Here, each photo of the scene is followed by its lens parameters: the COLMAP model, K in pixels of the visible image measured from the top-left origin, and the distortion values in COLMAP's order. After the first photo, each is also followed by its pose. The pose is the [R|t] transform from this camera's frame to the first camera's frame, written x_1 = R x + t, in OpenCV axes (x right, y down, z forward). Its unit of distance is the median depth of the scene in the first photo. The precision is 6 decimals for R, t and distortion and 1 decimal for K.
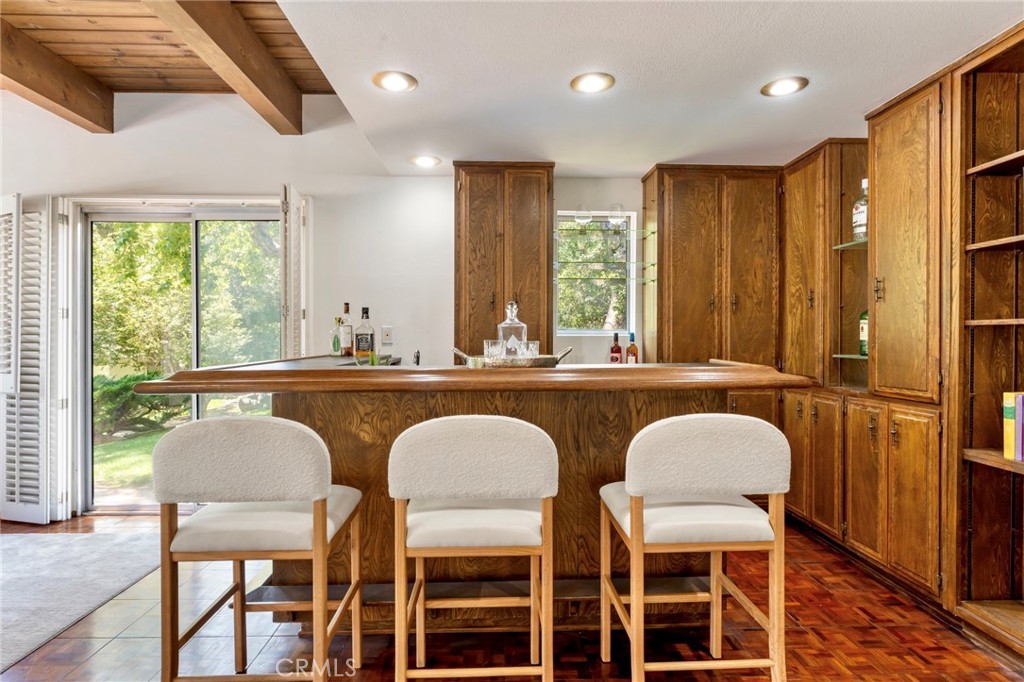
lens RADIAL K [[531.6, 0, 509.4], [0, 531.6, 341.7], [0, 0, 1]] dist [-0.005198, -0.002112]
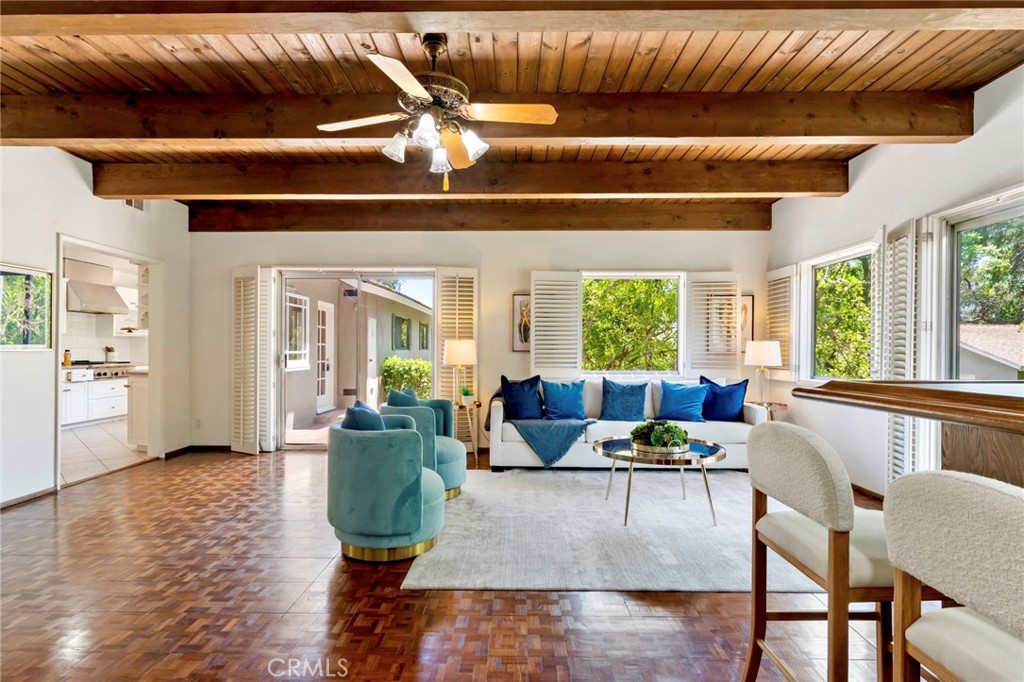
lens RADIAL K [[531.6, 0, 513.7], [0, 531.6, 347.7], [0, 0, 1]] dist [-0.005198, -0.002112]
pose [[-0.065390, -0.004733, -0.997849, 0.268151], [-0.004538, 0.999980, -0.004445, -0.002282], [0.997849, 0.004237, -0.065411, 0.247612]]
